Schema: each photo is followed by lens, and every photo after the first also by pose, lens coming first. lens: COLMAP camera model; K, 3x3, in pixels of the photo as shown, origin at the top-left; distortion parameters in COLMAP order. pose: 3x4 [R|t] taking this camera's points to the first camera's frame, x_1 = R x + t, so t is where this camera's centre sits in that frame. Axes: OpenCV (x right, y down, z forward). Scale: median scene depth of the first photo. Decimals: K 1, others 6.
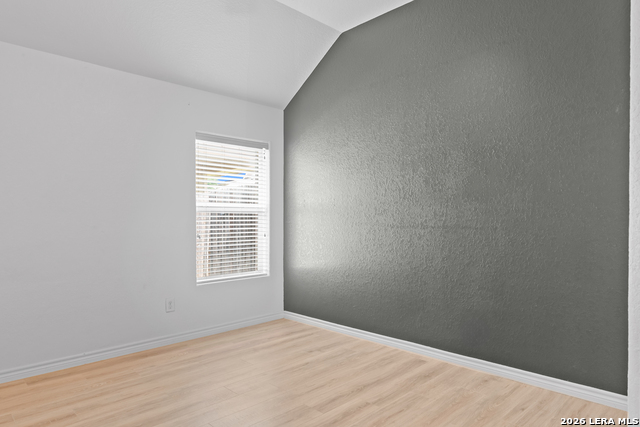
lens RADIAL K [[397.8, 0, 321.7], [0, 397.8, 212.9], [0, 0, 1]] dist [-0.002088, 0.001313]
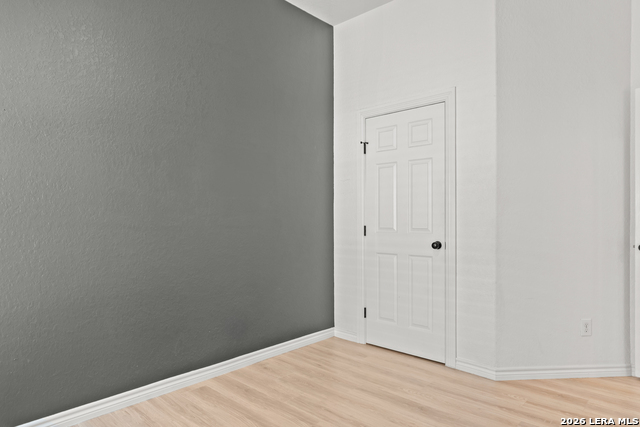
lens RADIAL K [[397.8, 0, 319.7], [0, 397.8, 214.5], [0, 0, 1]] dist [-0.002088, 0.001313]
pose [[-0.040507, 0.006155, 0.999160, -0.685283], [-0.019512, 0.999785, -0.006950, 0.007801], [-0.998989, -0.019777, -0.040378, 0.908750]]
